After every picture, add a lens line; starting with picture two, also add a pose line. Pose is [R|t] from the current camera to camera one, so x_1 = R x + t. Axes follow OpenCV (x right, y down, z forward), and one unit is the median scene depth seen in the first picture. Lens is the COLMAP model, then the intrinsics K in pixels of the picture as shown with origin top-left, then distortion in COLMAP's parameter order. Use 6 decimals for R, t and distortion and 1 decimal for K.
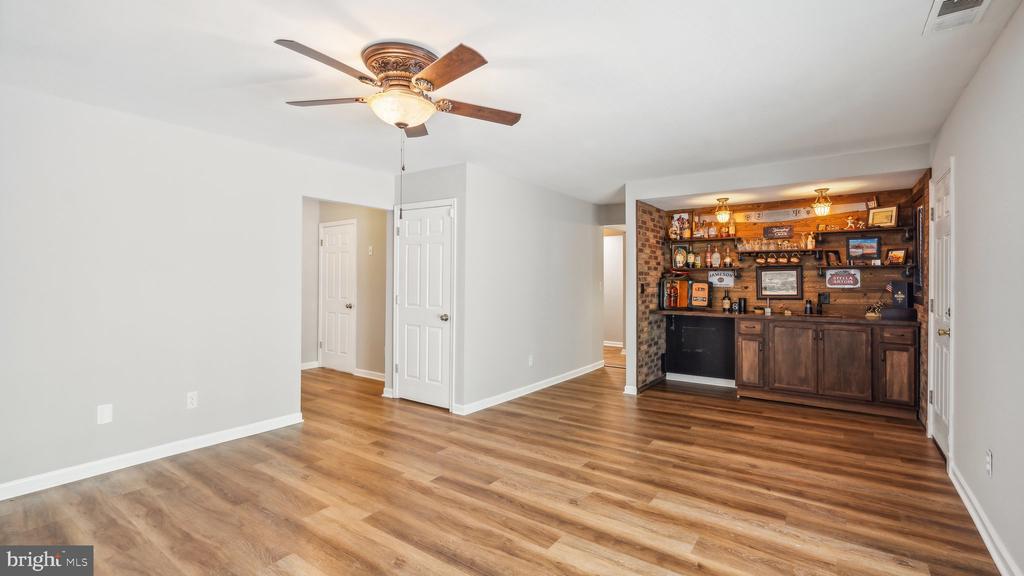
lens RADIAL K [[456.6, 0, 511.6], [0, 456.6, 272.4], [0, 0, 1]] dist [-0.003197, -0.000341]
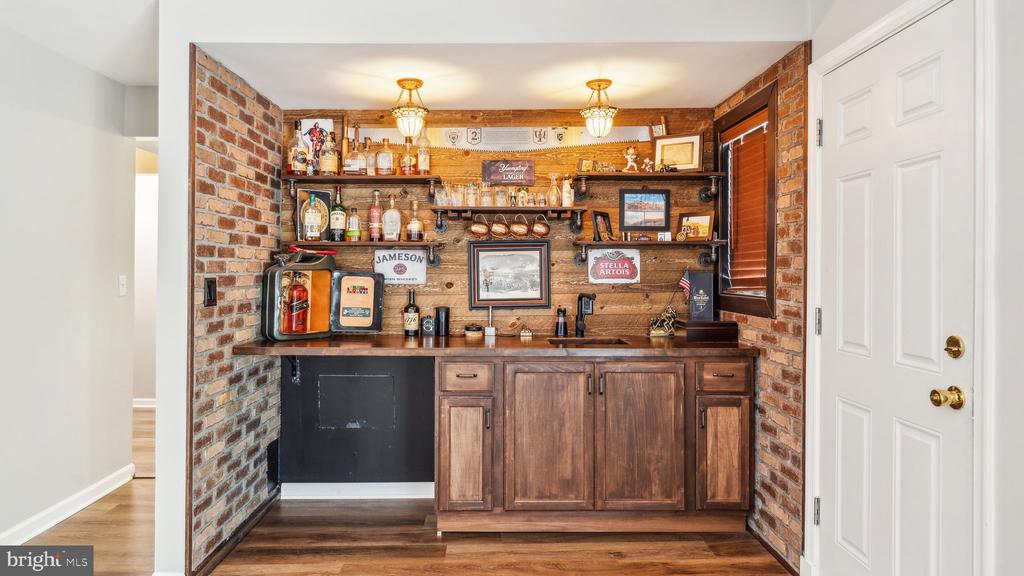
lens RADIAL K [[624.1, 0, 509.9], [0, 624.1, 263.8], [0, 0, 1]] dist [-0.005771, 0.001431]
pose [[0.802280, 0.005231, 0.596925, 0.197823], [-0.009073, 0.999953, 0.003431, 0.009450], [-0.596879, -0.008169, 0.802290, 0.494606]]
